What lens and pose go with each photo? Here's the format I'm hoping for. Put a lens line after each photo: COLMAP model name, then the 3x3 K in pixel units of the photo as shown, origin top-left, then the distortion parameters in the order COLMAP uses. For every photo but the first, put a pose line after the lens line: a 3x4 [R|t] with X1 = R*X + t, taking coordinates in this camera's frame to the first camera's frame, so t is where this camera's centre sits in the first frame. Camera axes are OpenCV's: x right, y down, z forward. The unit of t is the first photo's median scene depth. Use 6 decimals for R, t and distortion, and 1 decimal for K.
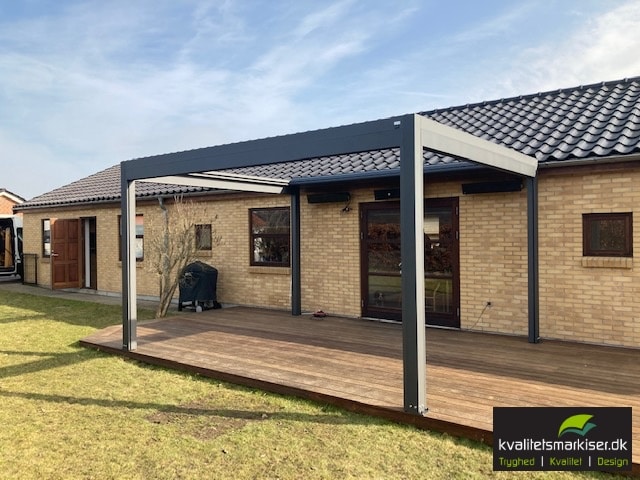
lens RADIAL K [[530.1, 0, 320.0], [0, 530.1, 240.0], [0, 0, 1]] dist [0.010642, -0.003824]
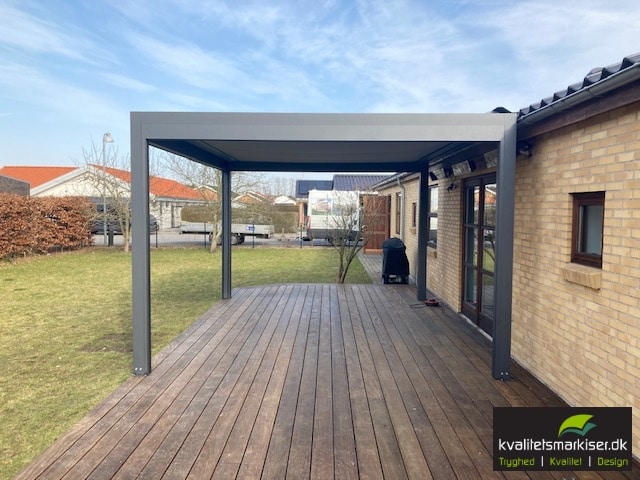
lens RADIAL K [[530.1, 0, 320.0], [0, 530.1, 240.0], [0, 0, 1]] dist [0.010642, -0.003824]
pose [[0.599787, 0.065455, -0.797478, 0.733104], [-0.023169, 0.997651, 0.064460, -0.025665], [0.799824, -0.020186, 0.599895, 0.353258]]
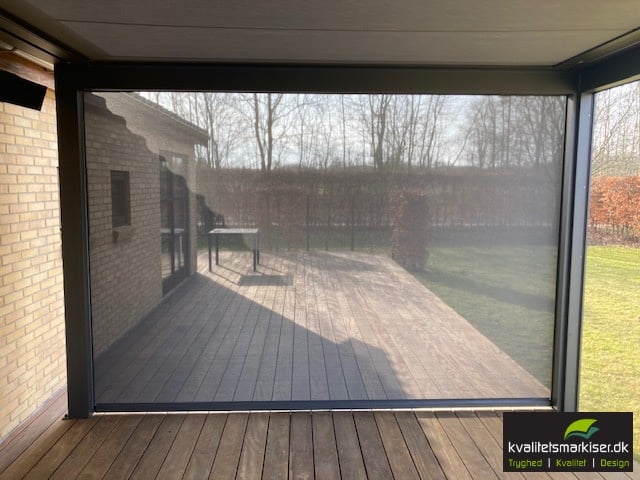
lens RADIAL K [[530.1, 0, 320.0], [0, 530.1, 240.0], [0, 0, 1]] dist [0.010642, -0.003824]
pose [[-0.642783, -0.069479, 0.762891, -0.110687], [0.013127, 0.994733, 0.101655, -0.022958], [-0.765936, 0.075356, -0.638485, 1.027841]]
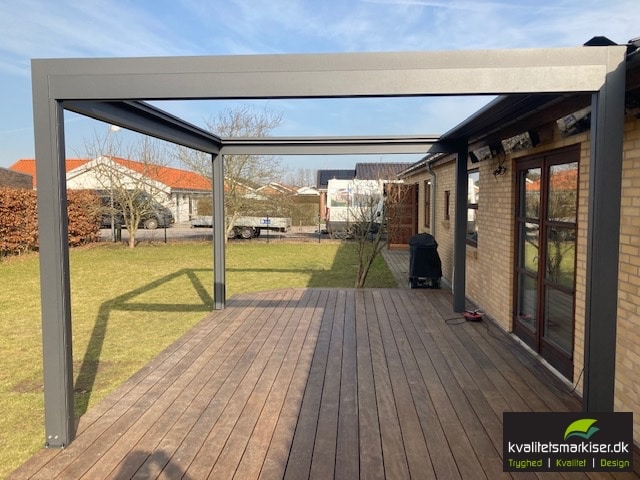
lens RADIAL K [[530.1, 0, 320.0], [0, 530.1, 240.0], [0, 0, 1]] dist [0.010642, -0.003824]
pose [[0.561375, 0.075818, -0.824081, 0.575395], [-0.012673, 0.996465, 0.083045, -0.025878], [0.827465, -0.036176, 0.560351, 0.500082]]
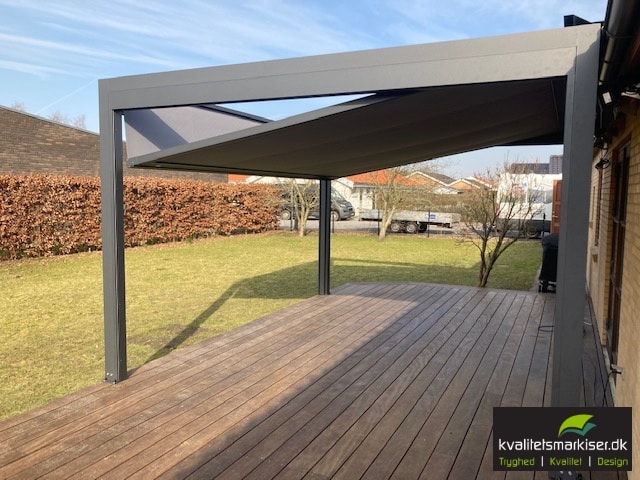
lens RADIAL K [[530.1, 0, 320.0], [0, 530.1, 240.0], [0, 0, 1]] dist [0.010642, -0.003824]
pose [[0.216559, 0.102411, -0.970883, 0.680348], [-0.025101, 0.994738, 0.099328, -0.026900], [0.975947, 0.002860, 0.217990, 0.651605]]
